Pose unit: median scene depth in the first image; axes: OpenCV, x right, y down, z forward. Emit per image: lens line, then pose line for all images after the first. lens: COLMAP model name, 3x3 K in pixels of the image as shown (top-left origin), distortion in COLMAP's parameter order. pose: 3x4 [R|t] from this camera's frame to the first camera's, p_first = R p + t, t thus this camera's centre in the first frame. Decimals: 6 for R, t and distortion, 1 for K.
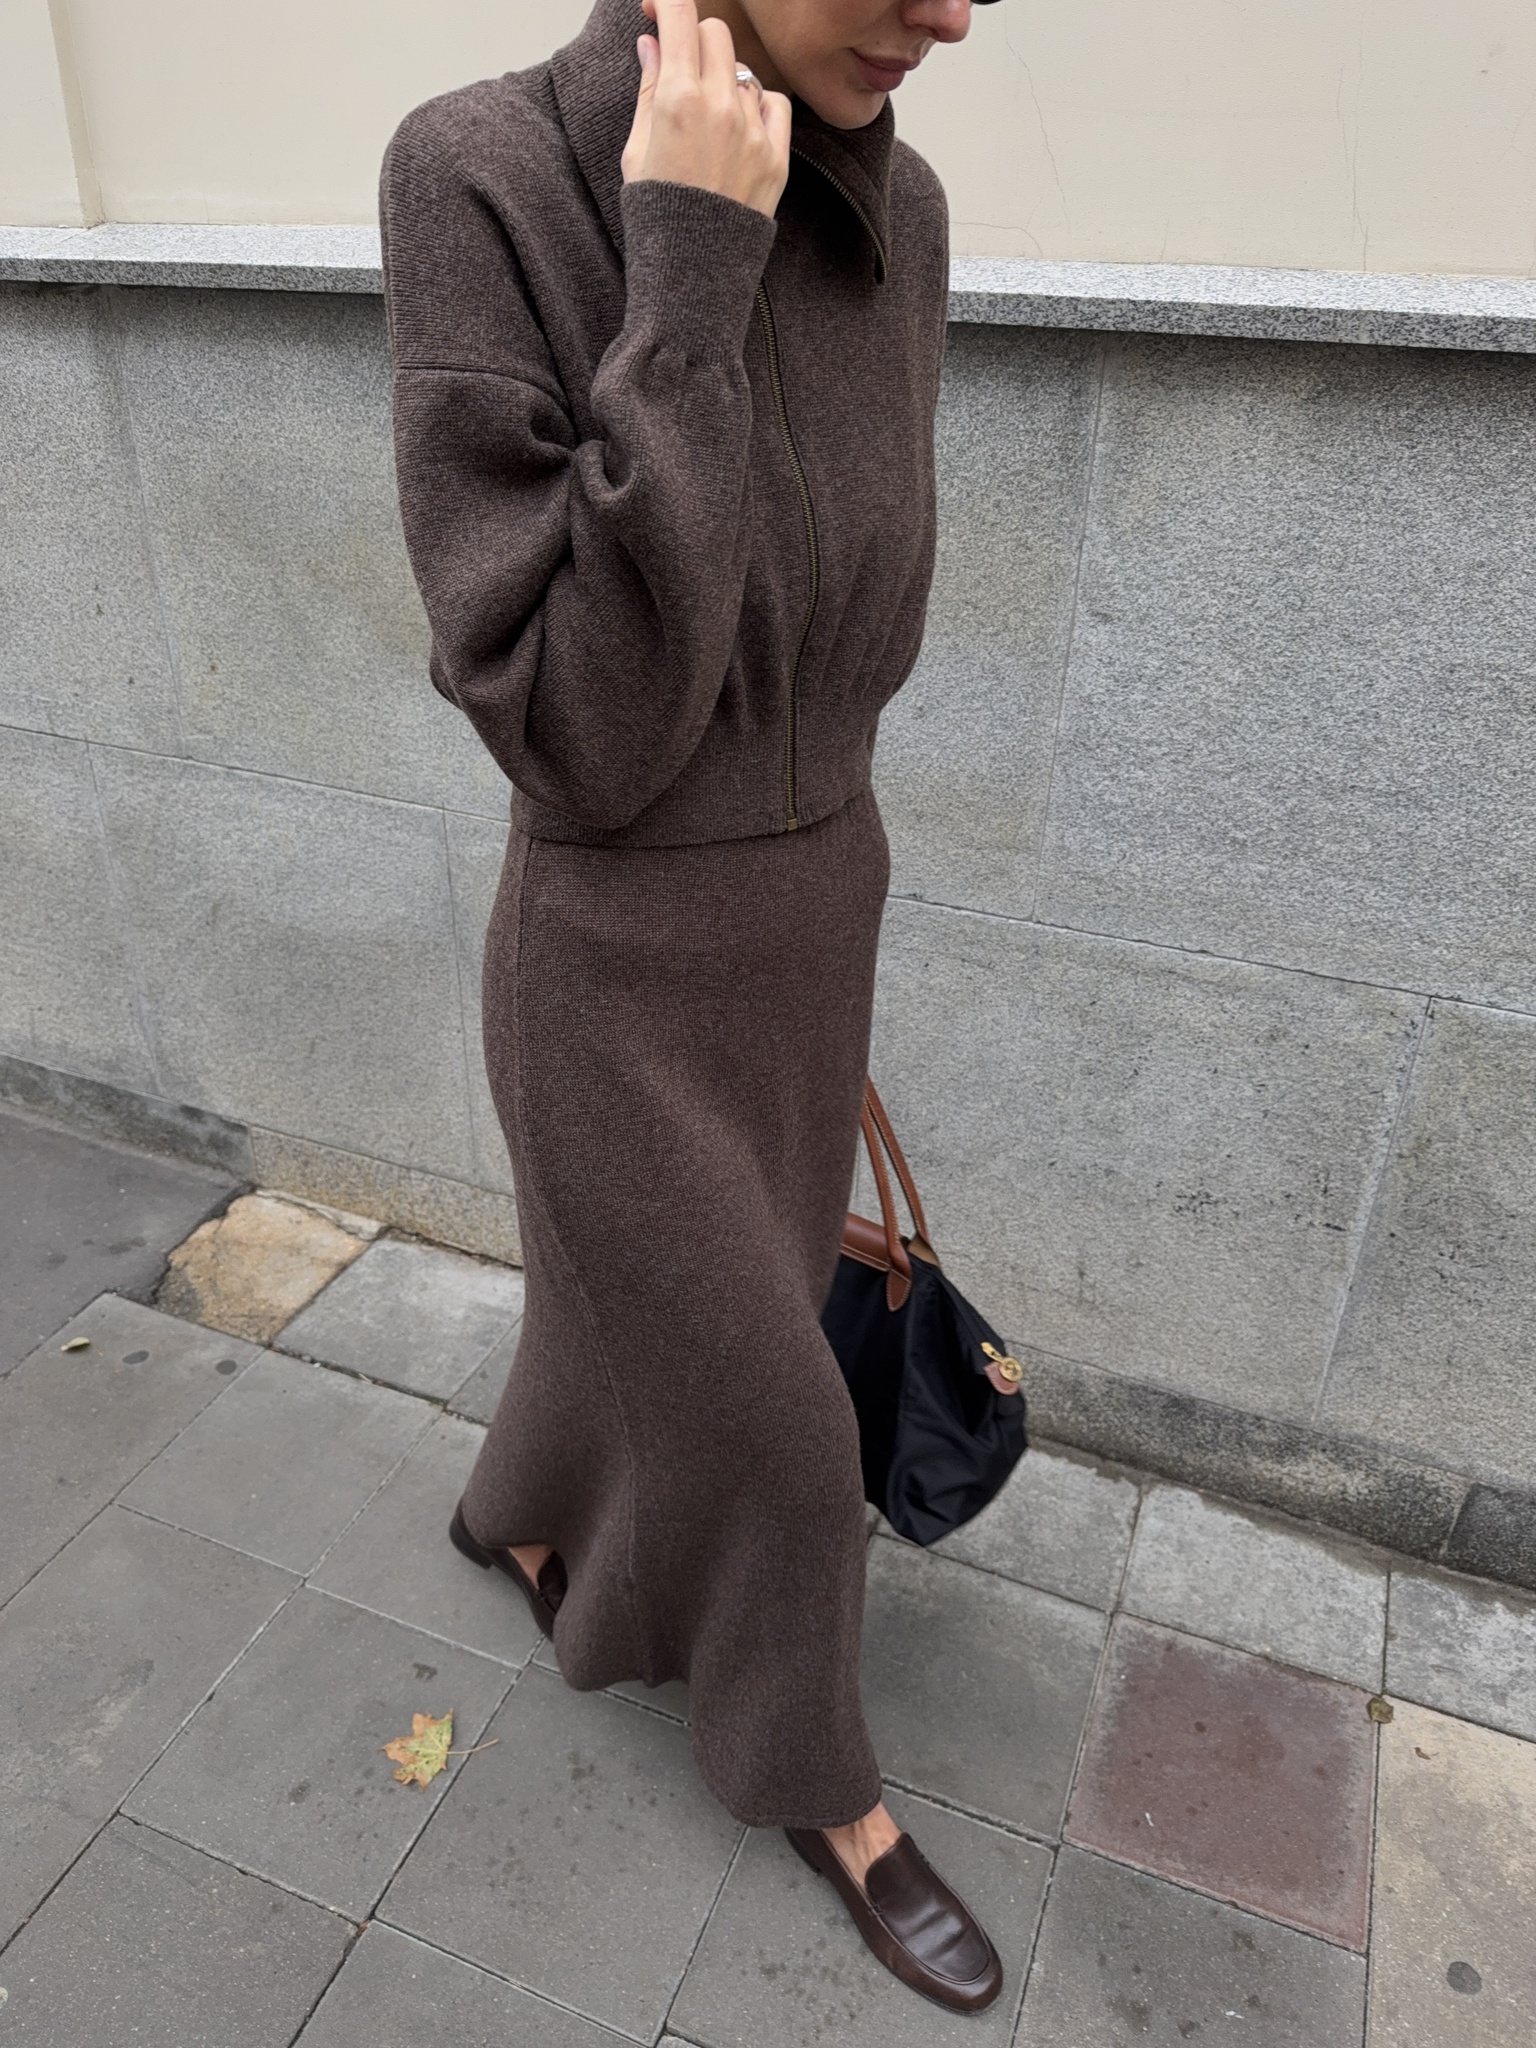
lens RADIAL K [[1449.2, 0, 774.2], [0, 1449.2, 1032.1], [0, 0, 1]] dist [0.032373, -0.051362]
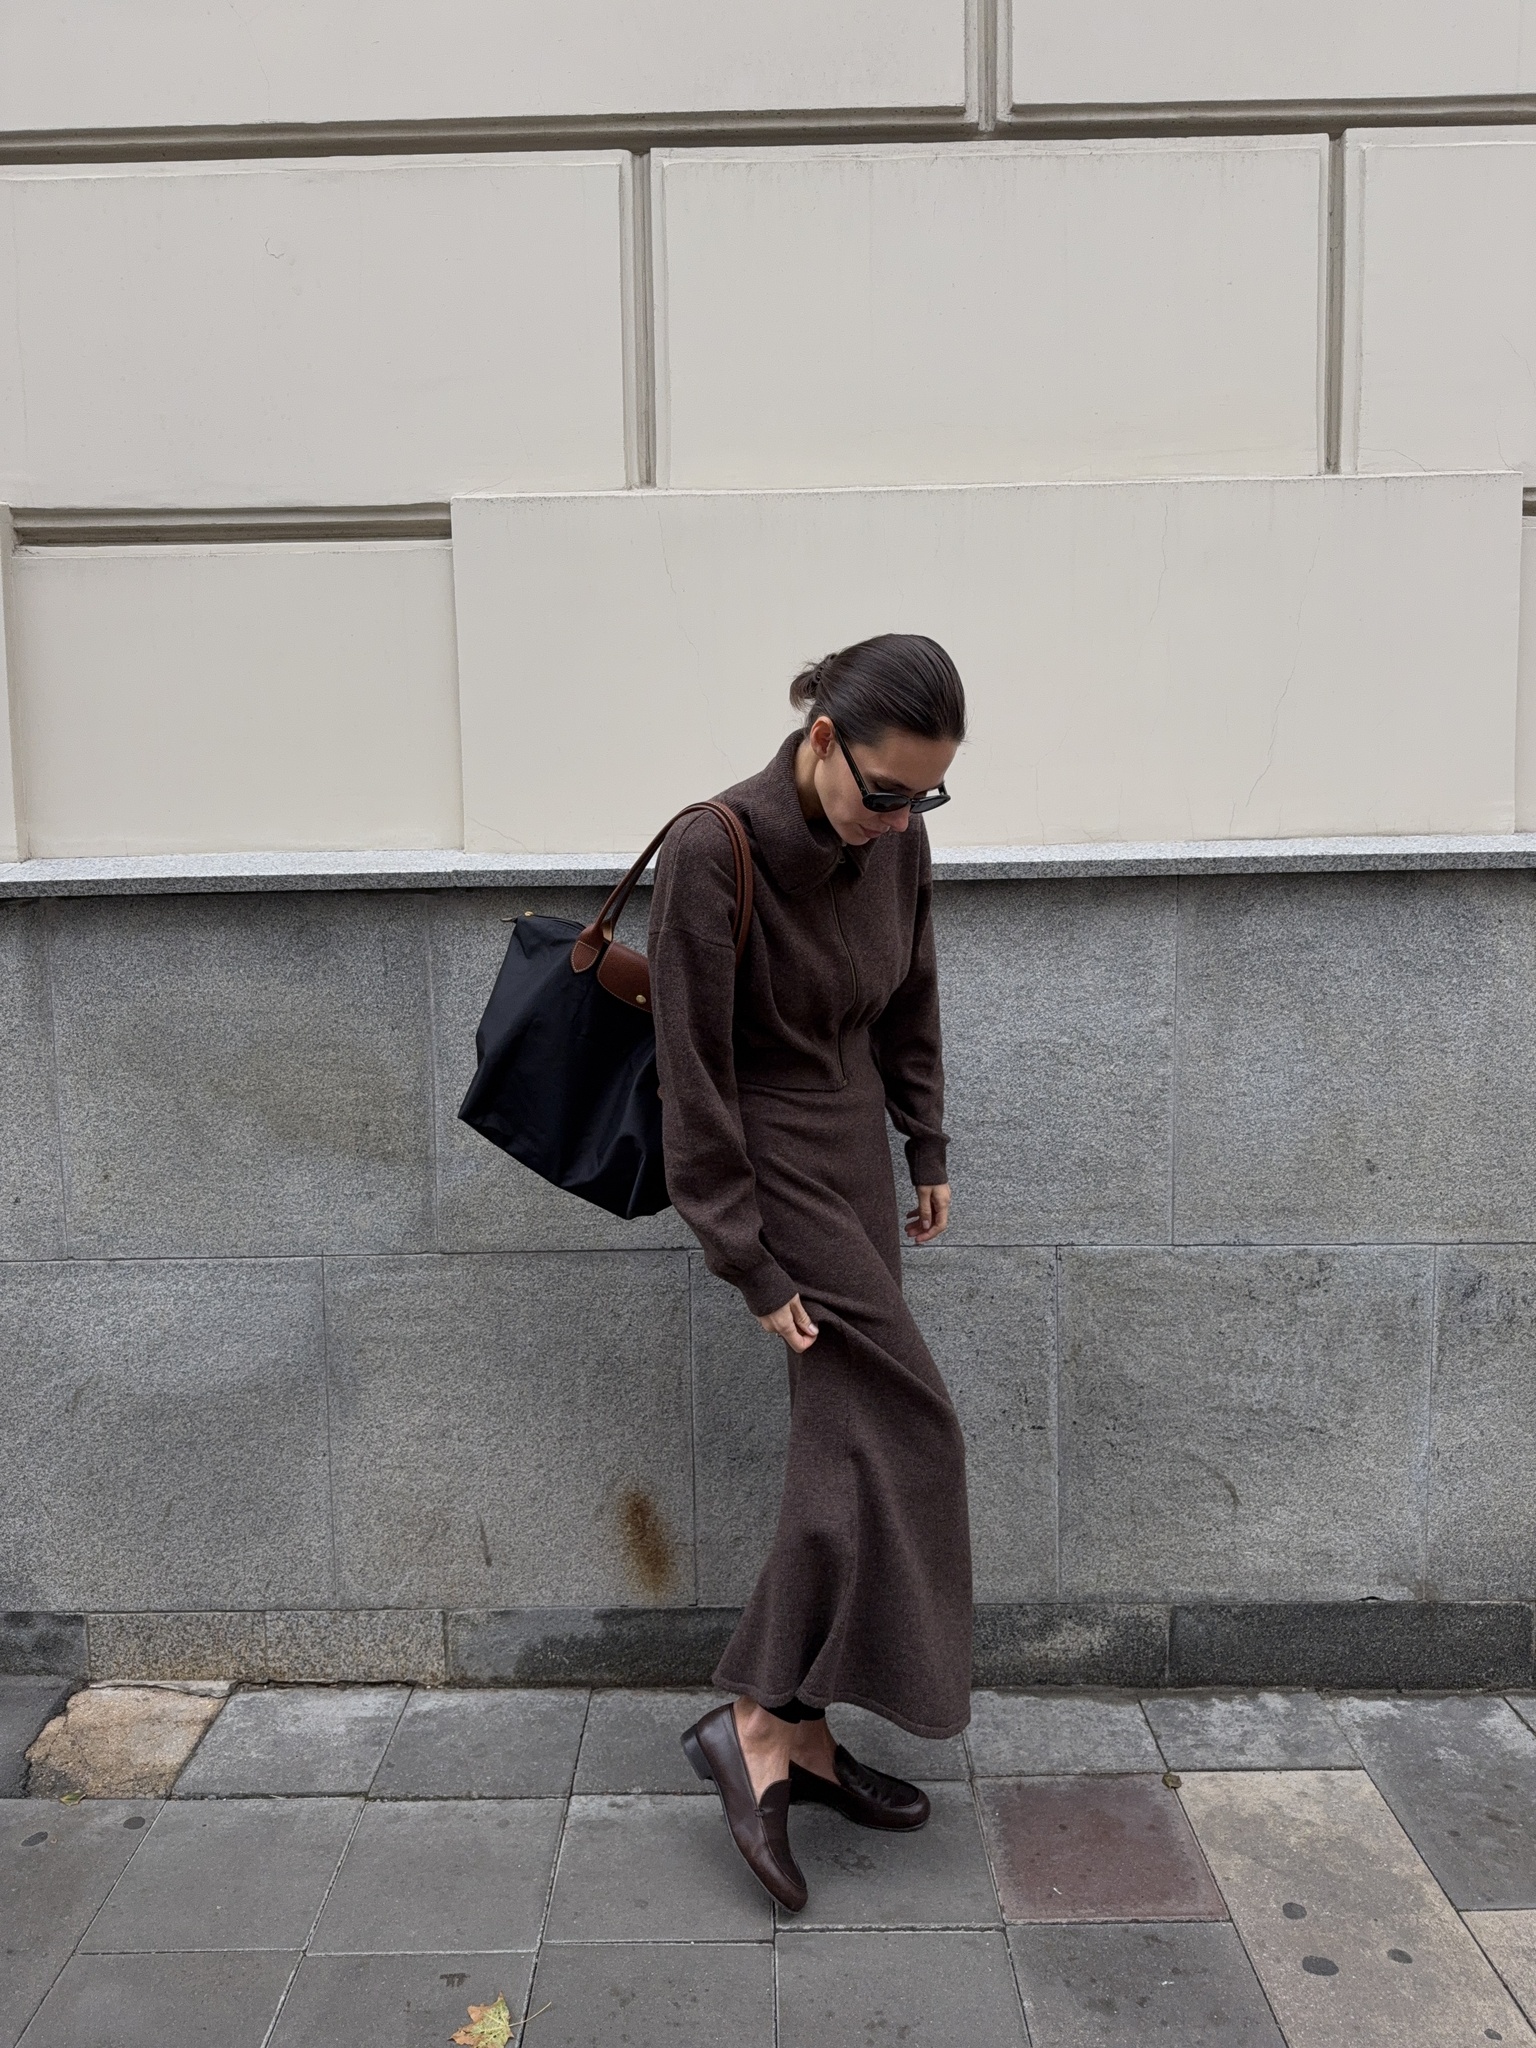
lens RADIAL K [[1449.2, 0, 773.4], [0, 1449.2, 1012.6], [0, 0, 1]] dist [0.032373, -0.051362]
pose [[0.923727, -0.076381, 0.375359, -0.348221], [0.221183, 0.906405, -0.359872, 0.208782], [-0.312740, 0.415446, 0.854165, -0.306478]]
